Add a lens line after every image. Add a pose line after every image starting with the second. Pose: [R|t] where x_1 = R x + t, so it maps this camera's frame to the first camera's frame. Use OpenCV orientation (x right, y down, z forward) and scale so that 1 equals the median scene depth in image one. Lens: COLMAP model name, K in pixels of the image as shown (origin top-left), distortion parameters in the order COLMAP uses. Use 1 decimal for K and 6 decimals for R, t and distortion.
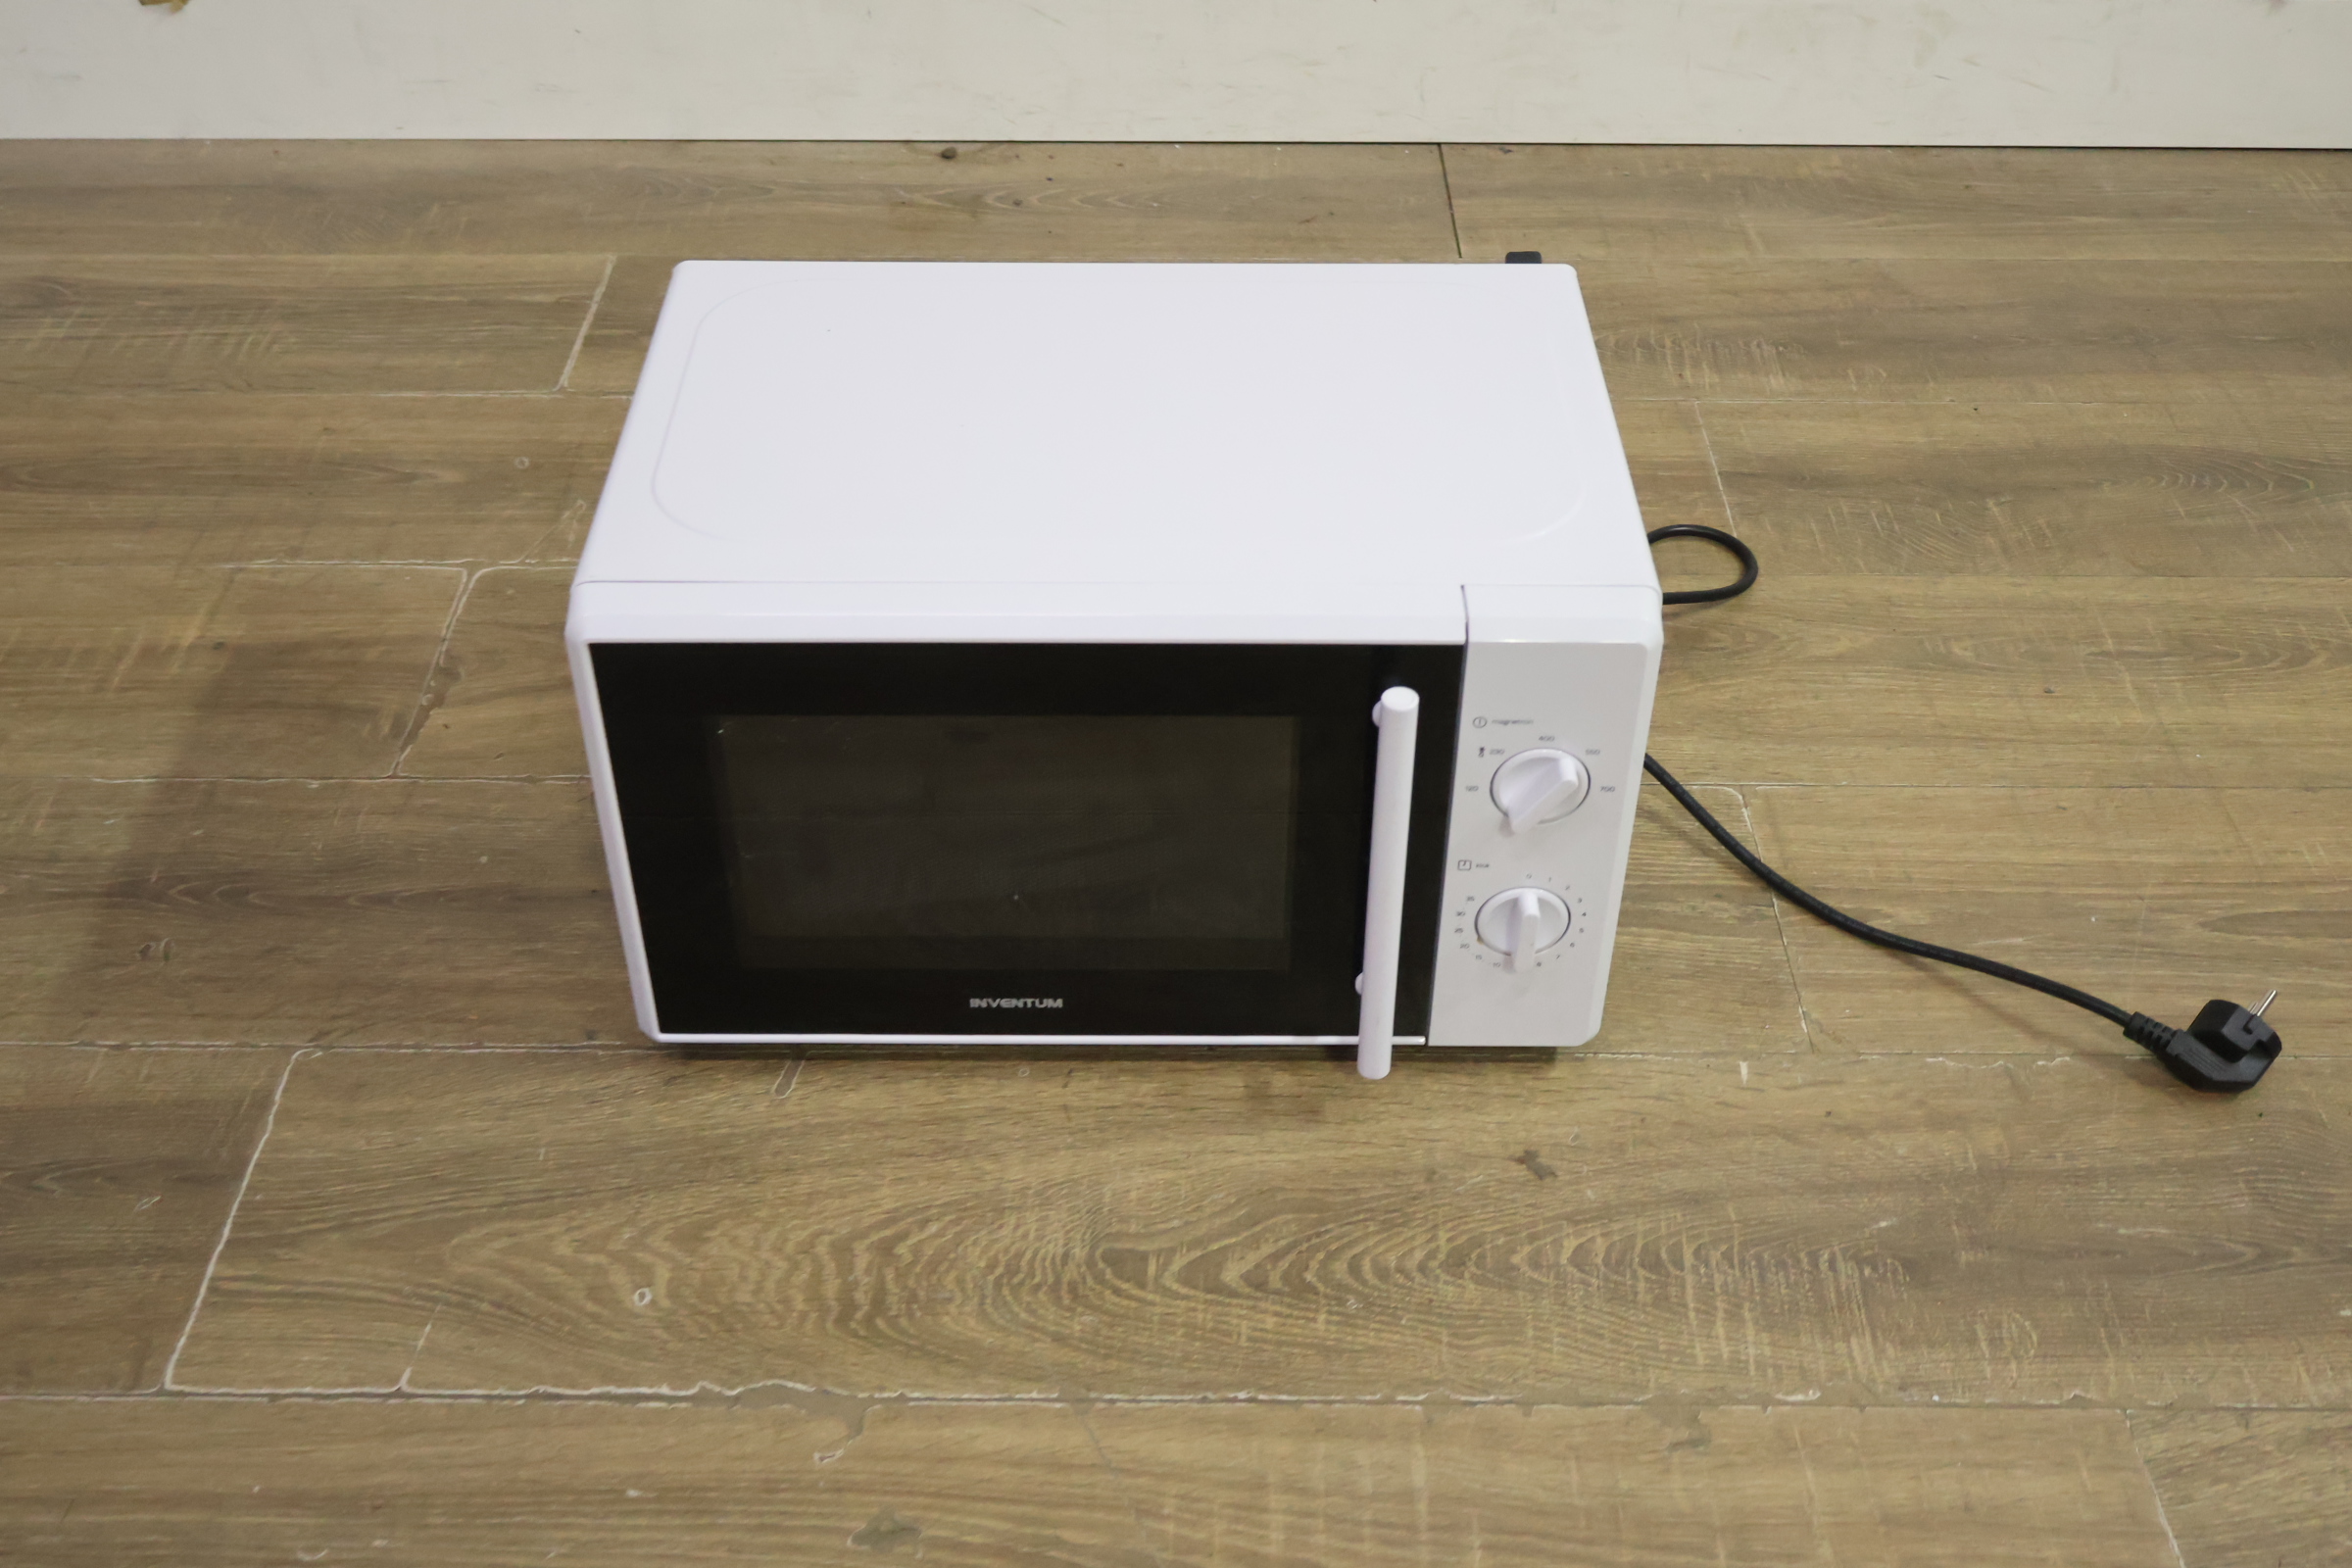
lens RADIAL K [[2480.8, 0, 1163.8], [0, 2480.8, 790.0], [0, 0, 1]] dist [-0.007070, 0.000000]
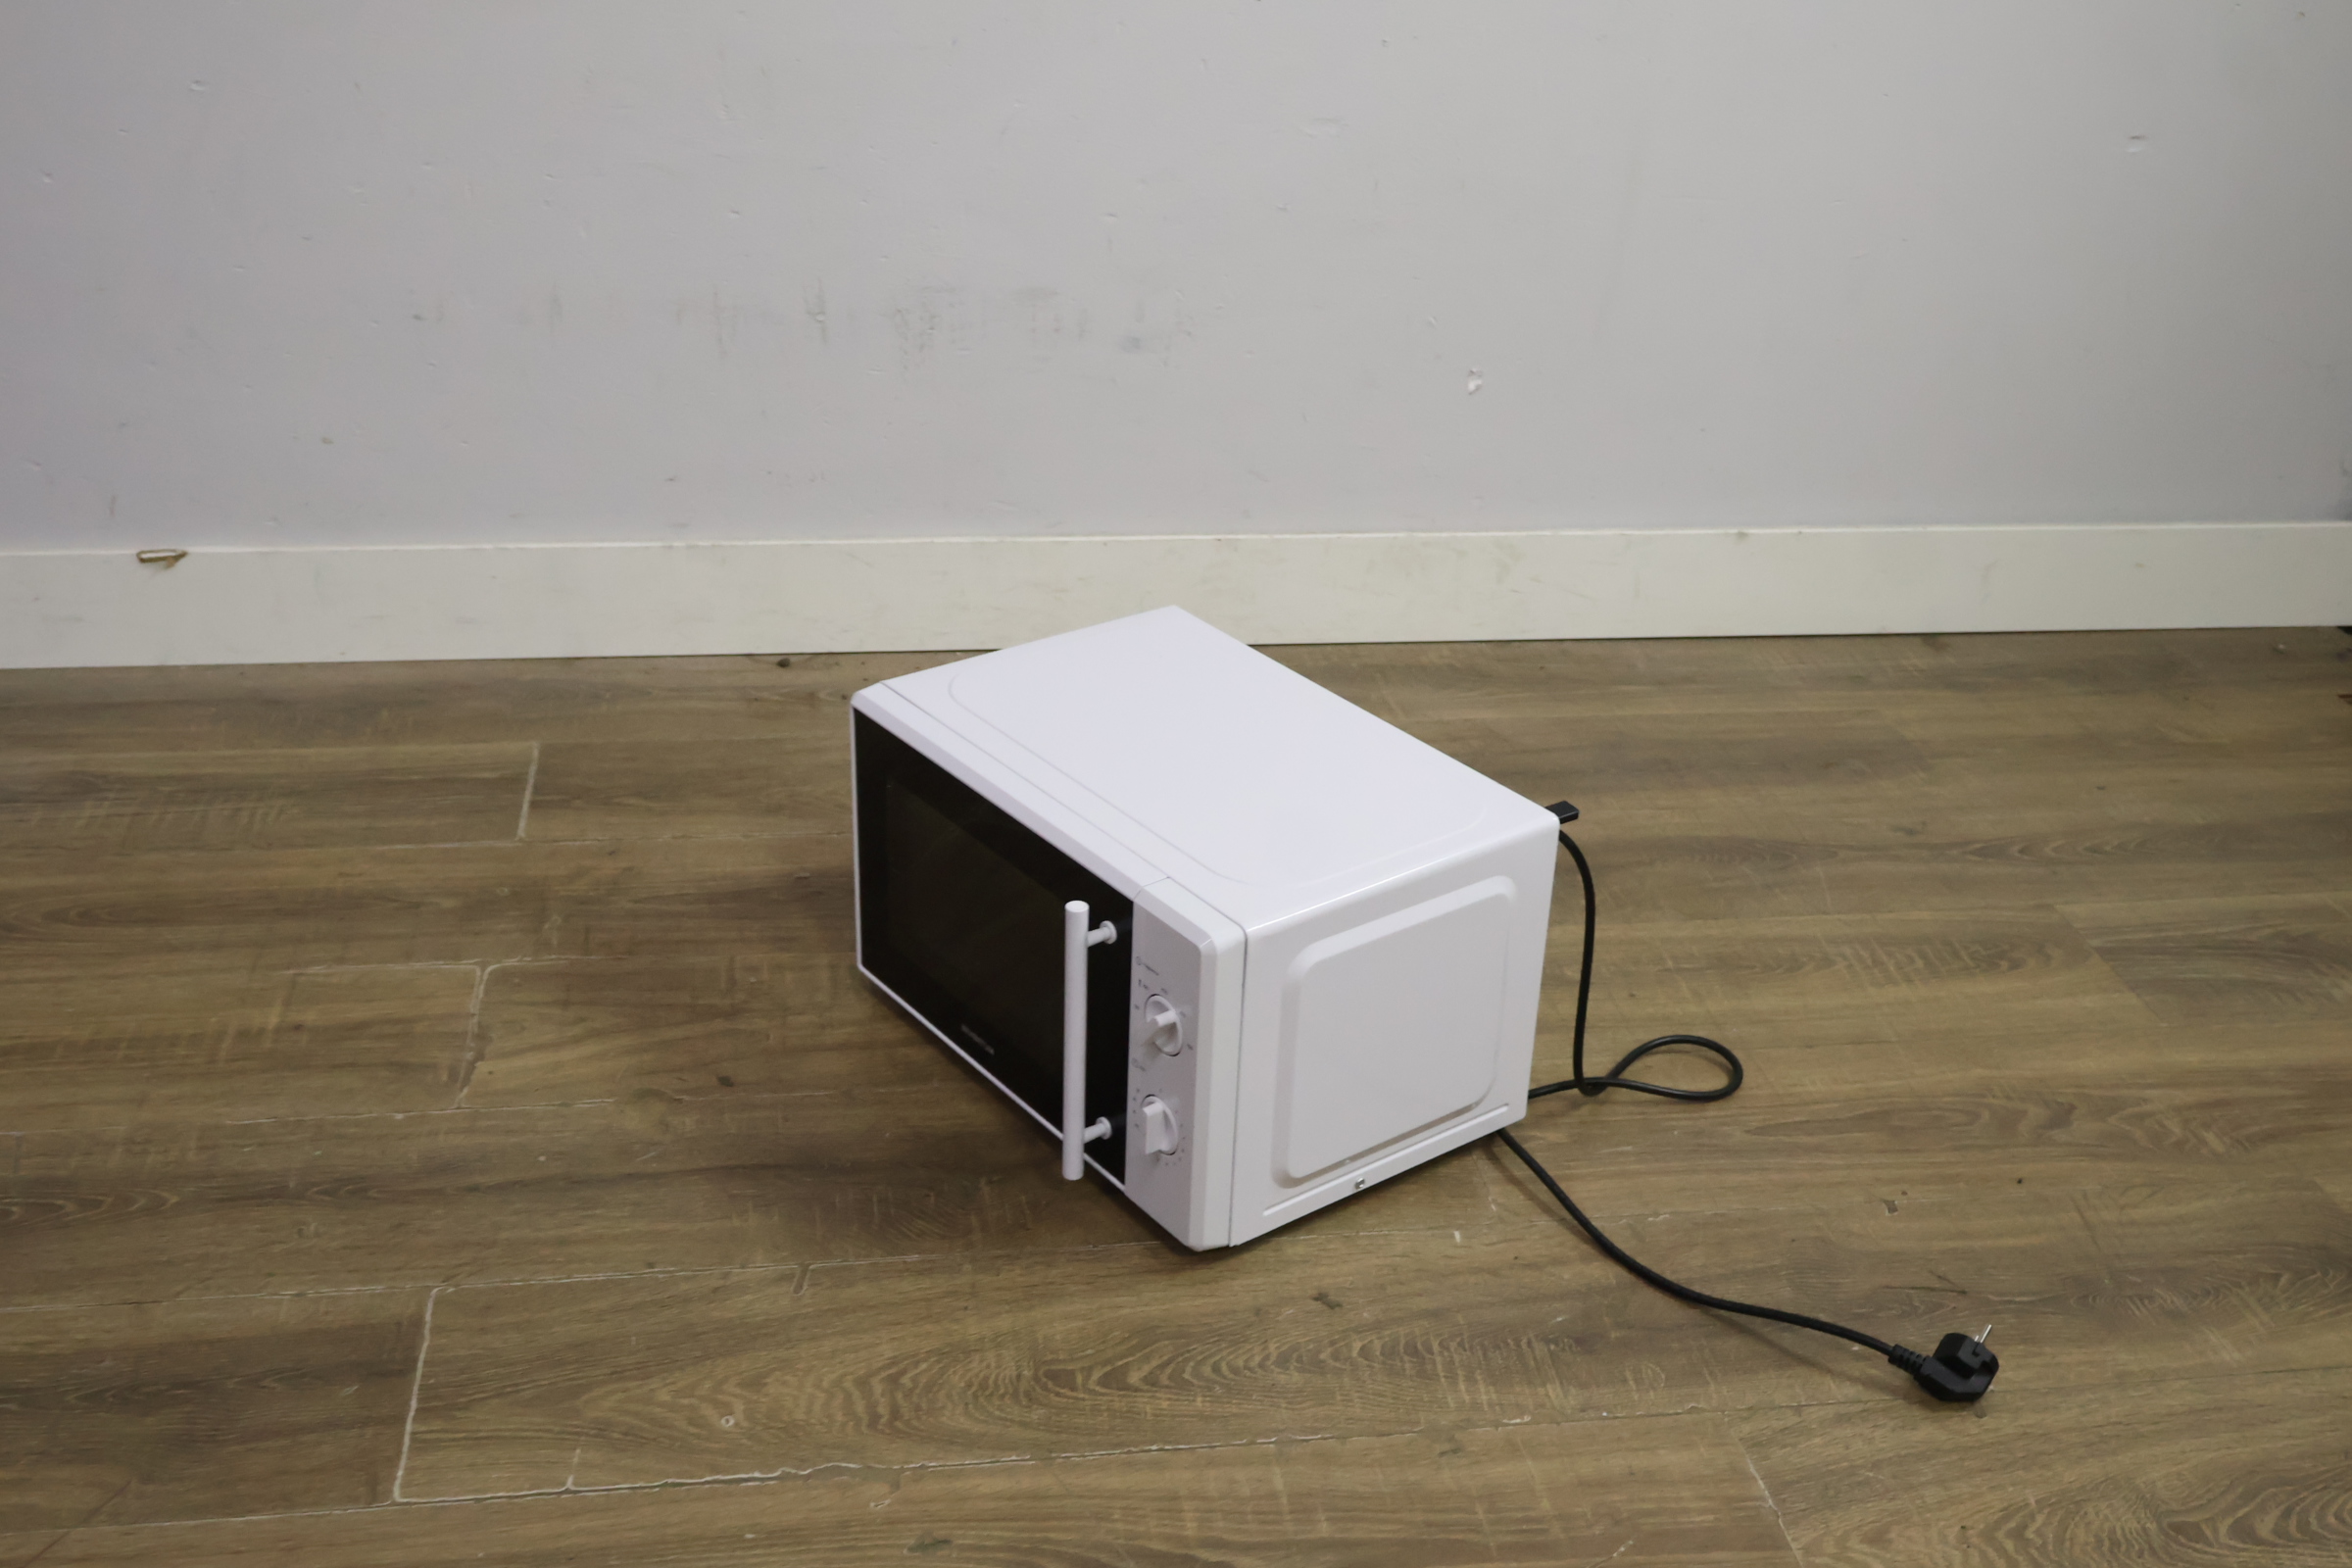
lens RADIAL K [[2480.8, 0, 1173.6], [0, 2480.8, 778.8], [0, 0, 1]] dist [-0.007070, 0.000000]
pose [[0.986424, -0.031355, 0.161195, -0.159144], [0.065069, 0.975884, -0.208364, 0.142878], [-0.150774, 0.216025, 0.964676, -0.447066]]
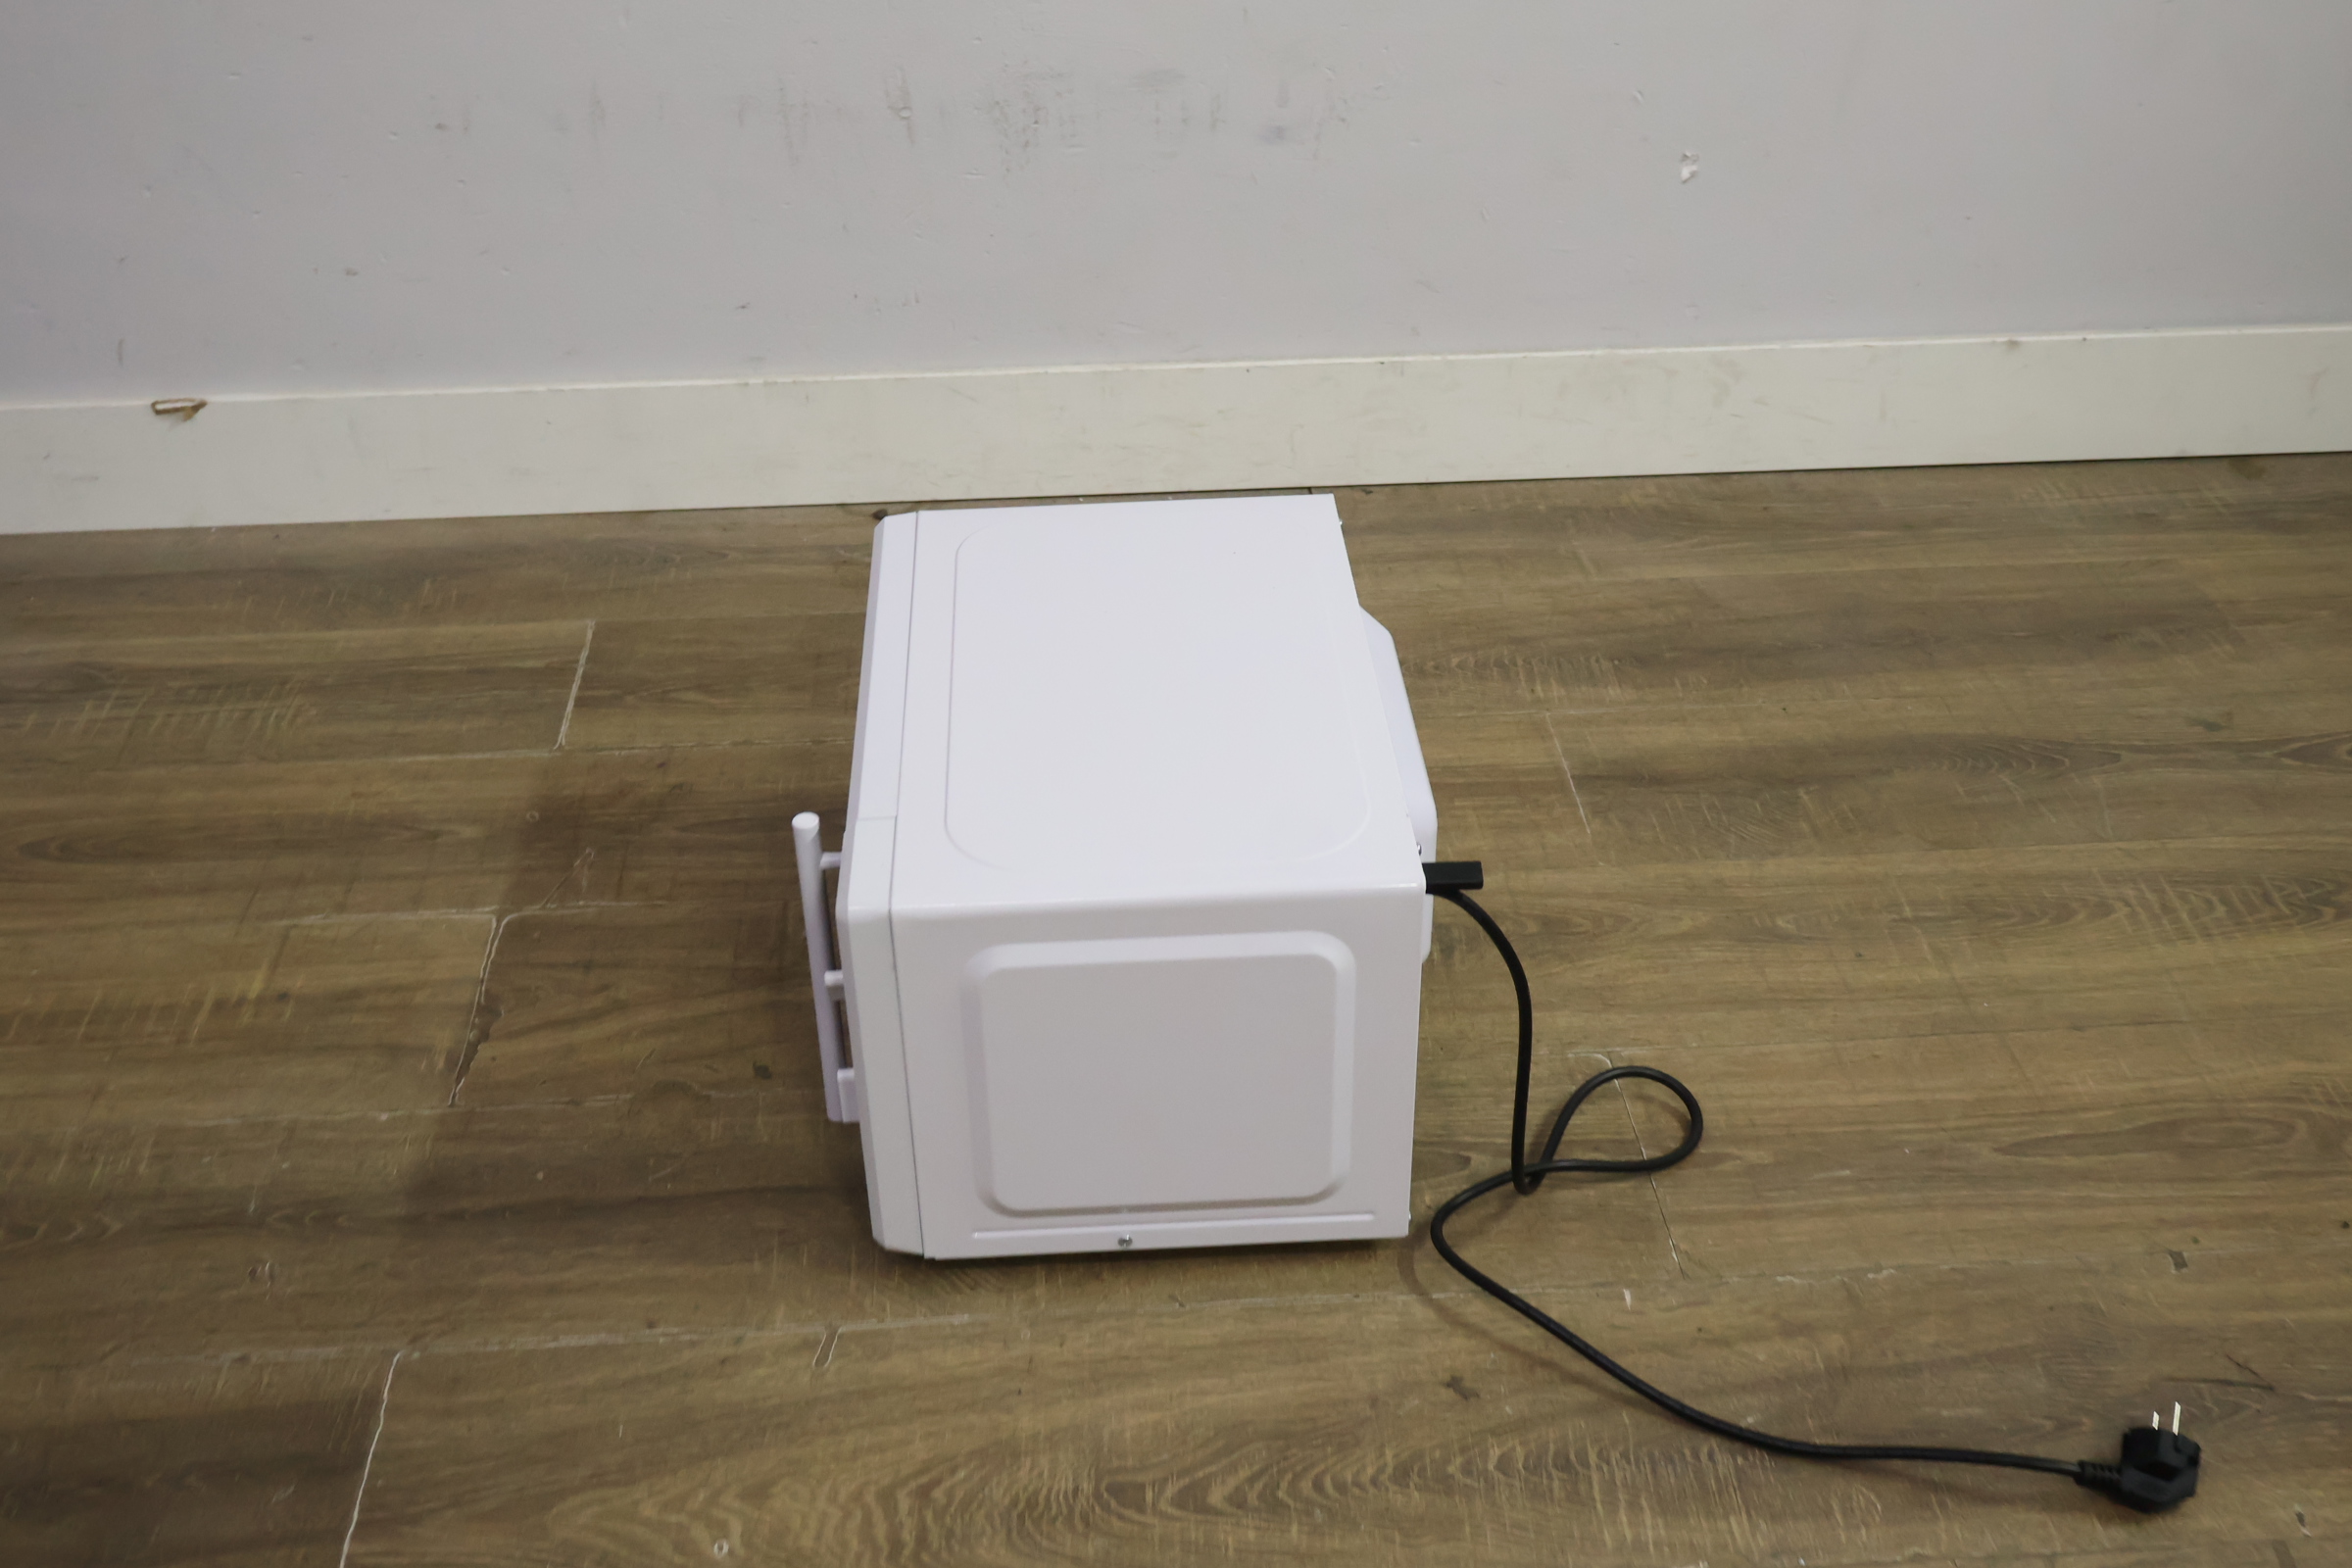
lens RADIAL K [[2480.8, 0, 1169.1], [0, 2480.8, 774.4], [0, 0, 1]] dist [-0.007070, 0.000000]
pose [[0.997168, -0.047080, 0.058647, -0.044700], [0.052787, 0.993597, -0.099896, -0.029483], [-0.053568, 0.102709, 0.993268, -0.201108]]
